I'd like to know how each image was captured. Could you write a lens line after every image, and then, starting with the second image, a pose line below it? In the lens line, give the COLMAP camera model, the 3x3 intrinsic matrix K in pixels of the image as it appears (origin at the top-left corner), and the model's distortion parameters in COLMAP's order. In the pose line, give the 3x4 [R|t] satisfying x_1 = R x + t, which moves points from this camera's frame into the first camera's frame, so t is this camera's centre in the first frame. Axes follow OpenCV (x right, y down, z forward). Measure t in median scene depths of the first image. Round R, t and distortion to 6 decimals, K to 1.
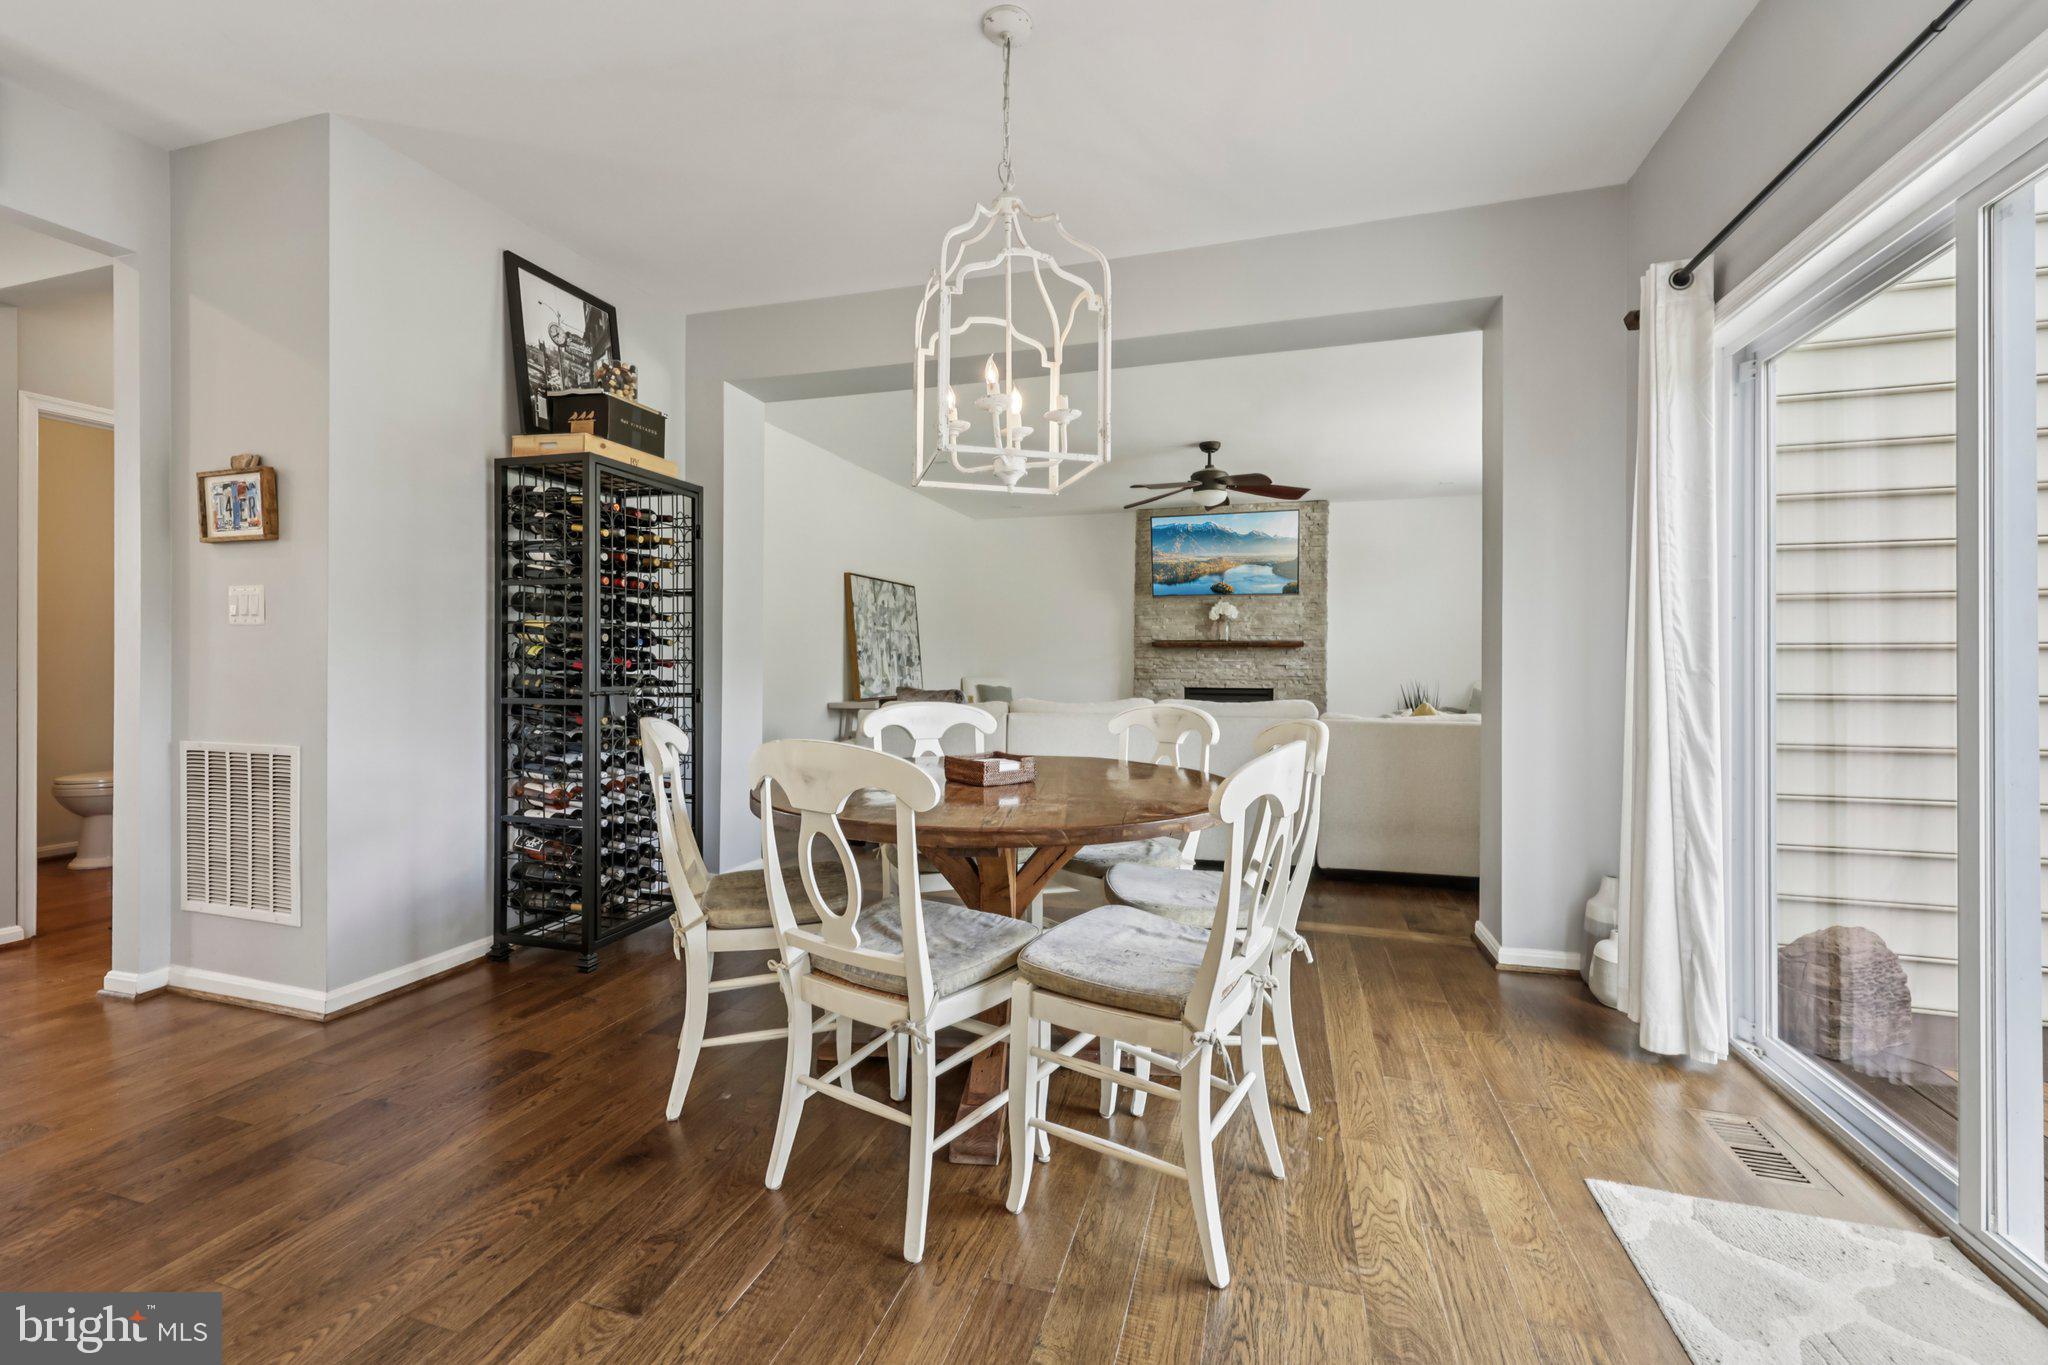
lens RADIAL K [[845.6, 0, 1033.0], [0, 845.6, 679.7], [0, 0, 1]] dist [-0.002068, 0.000353]
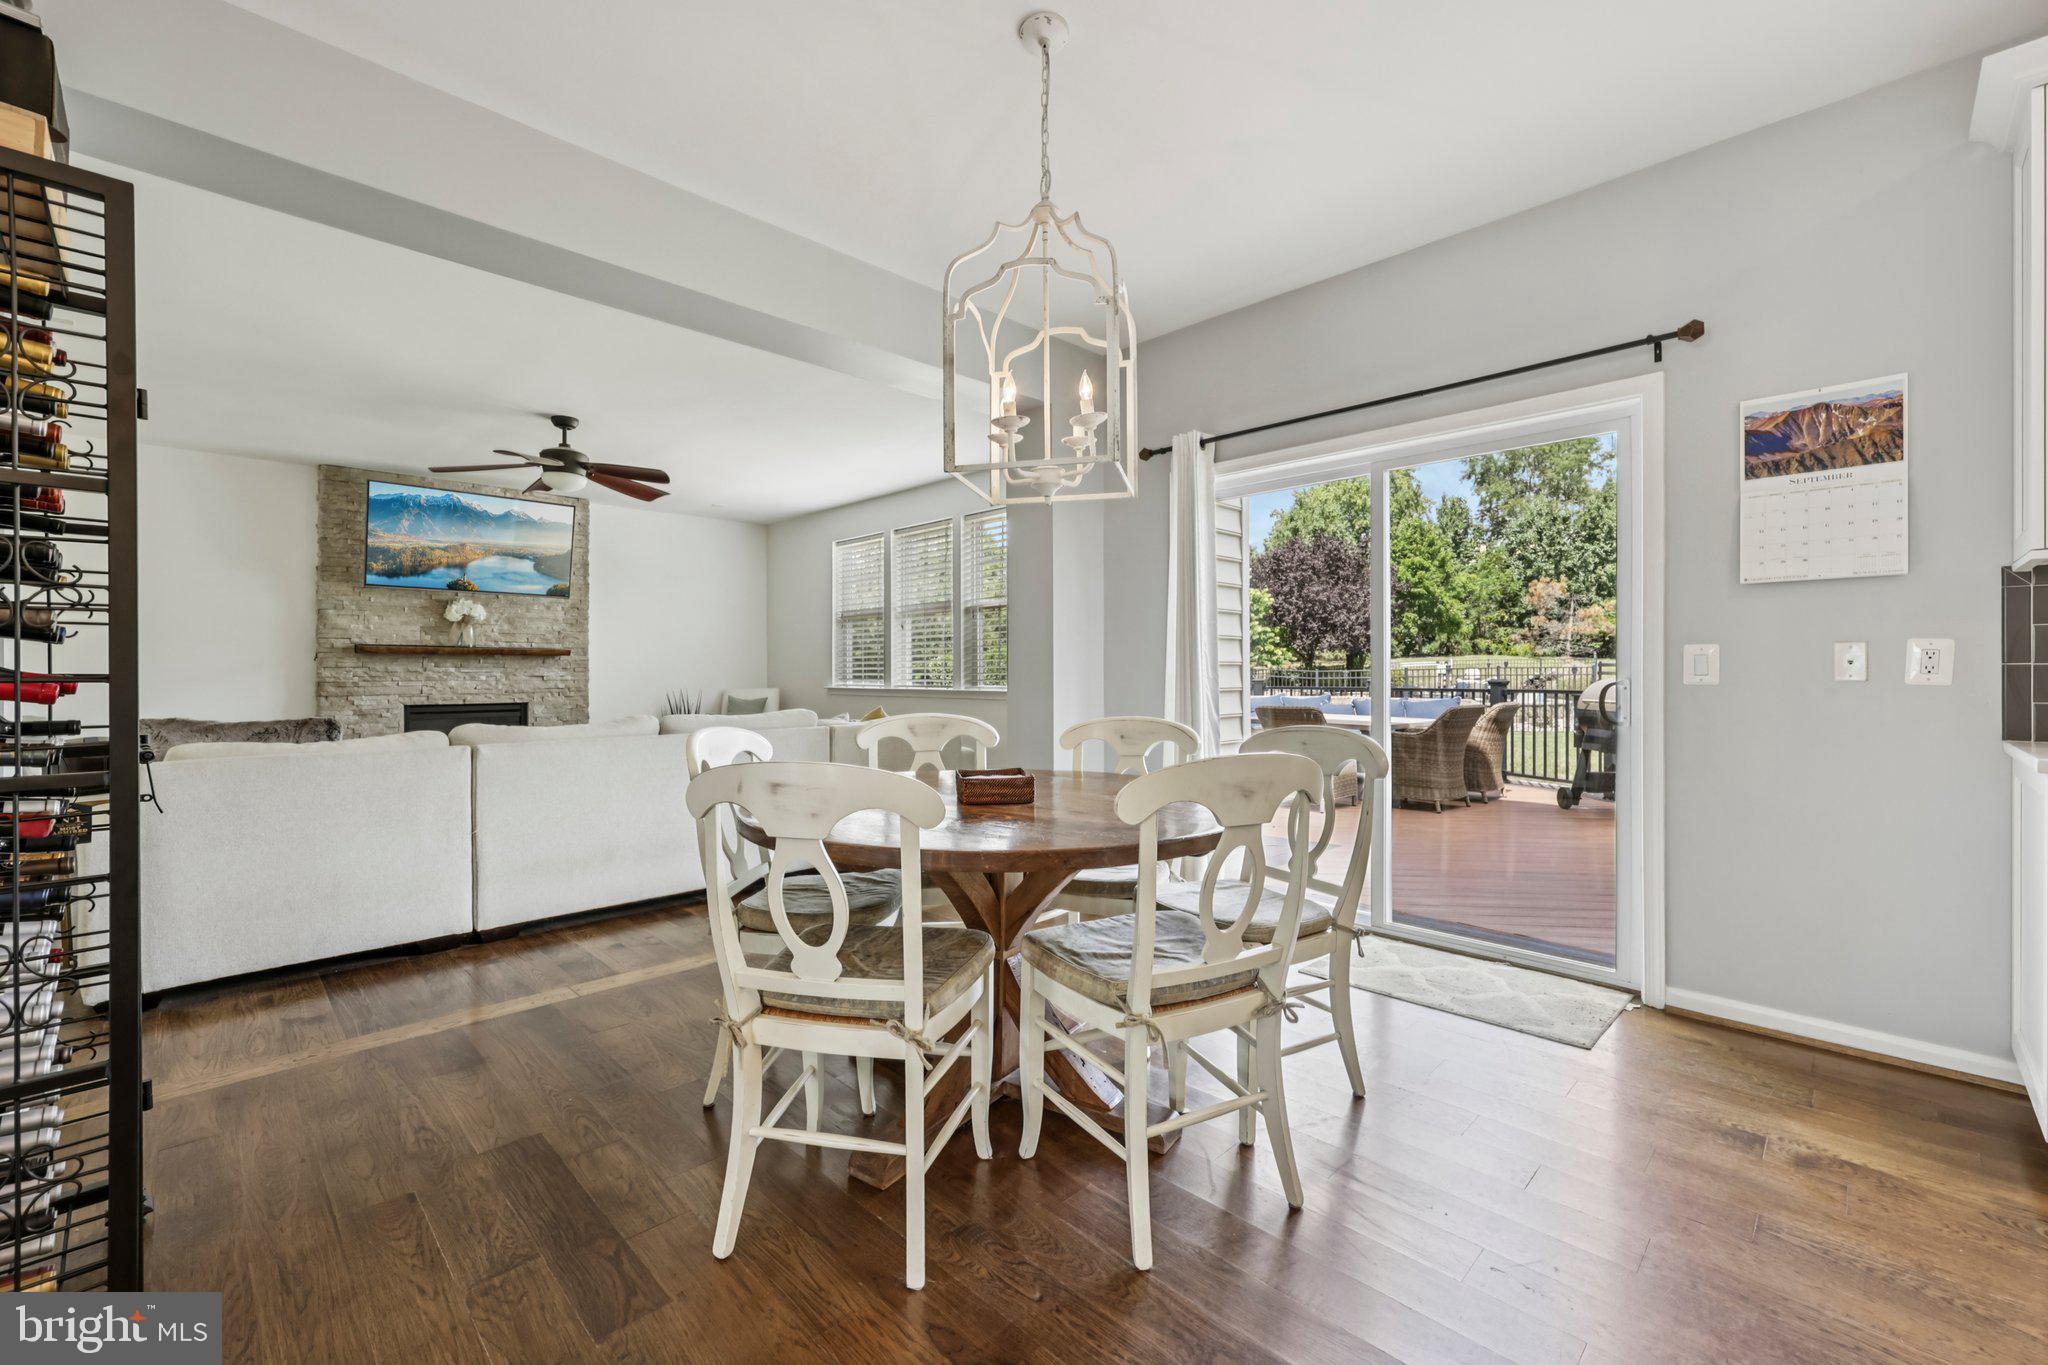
lens RADIAL K [[845.6, 0, 1014.7], [0, 845.6, 670.5], [0, 0, 1]] dist [-0.002068, 0.000353]
pose [[0.483121, -0.003553, 0.875547, -0.238375], [0.022844, 0.999702, -0.008549, -0.003967], [-0.875256, 0.024131, 0.483058, 0.138858]]
